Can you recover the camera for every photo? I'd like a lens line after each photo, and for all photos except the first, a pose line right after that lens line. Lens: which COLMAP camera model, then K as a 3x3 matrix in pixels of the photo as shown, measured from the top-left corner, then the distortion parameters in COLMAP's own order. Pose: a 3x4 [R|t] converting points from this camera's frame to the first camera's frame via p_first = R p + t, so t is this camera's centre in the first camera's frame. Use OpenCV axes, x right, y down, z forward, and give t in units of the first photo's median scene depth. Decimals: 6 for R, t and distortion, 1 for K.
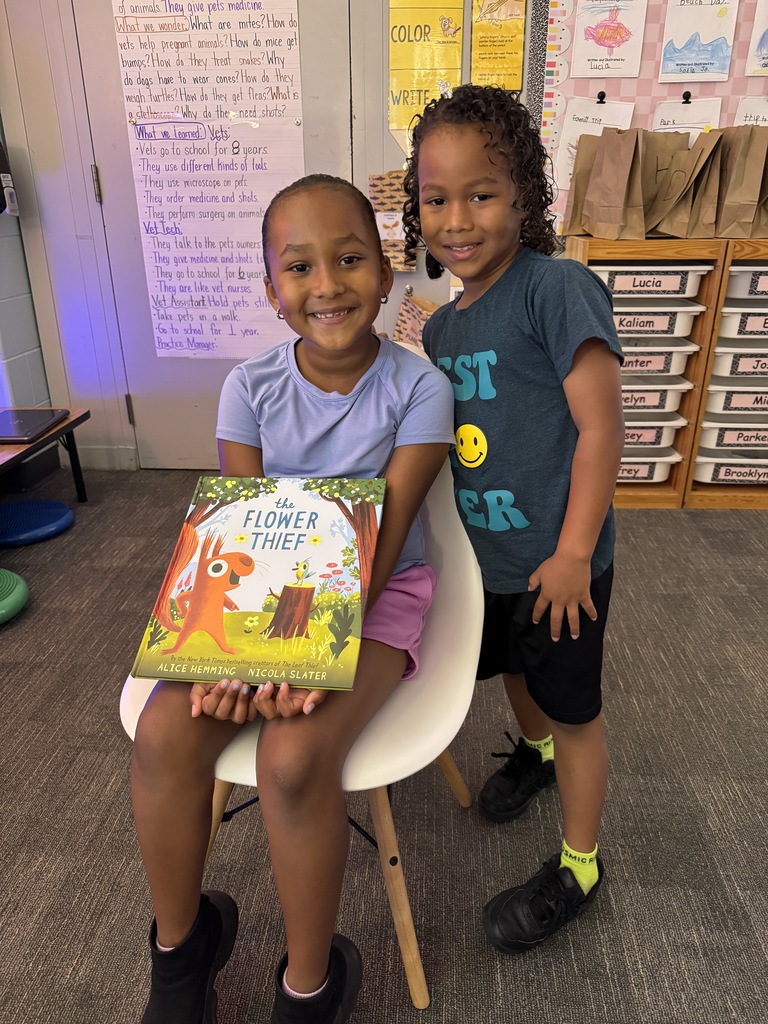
lens RADIAL K [[714.9, 0, 385.7], [0, 714.9, 515.8], [0, 0, 1]] dist [-0.024912, 0.001140]
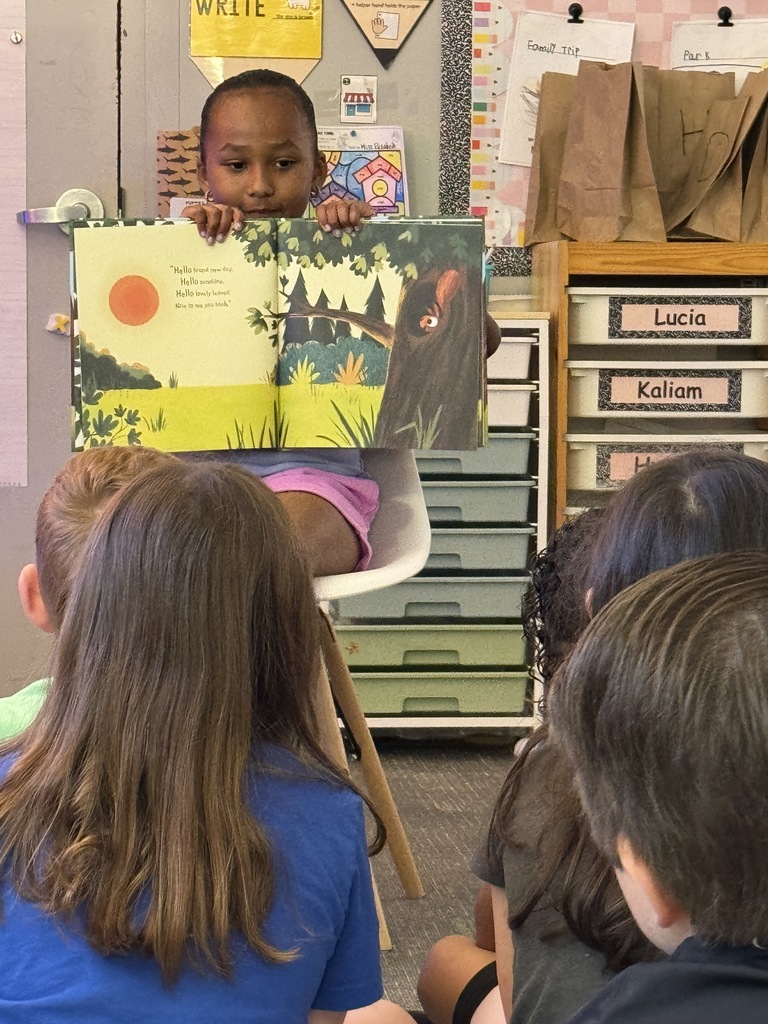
lens RADIAL K [[3258.8, 0, 384.6], [0, 3258.8, 512.8], [0, 0, 1]] dist [-0.010880, 0.000000]
pose [[0.986866, 0.005830, 0.161434, -0.250641], [0.052945, 0.932476, -0.357332, 0.672563], [-0.152617, 0.361186, 0.919920, -1.175156]]
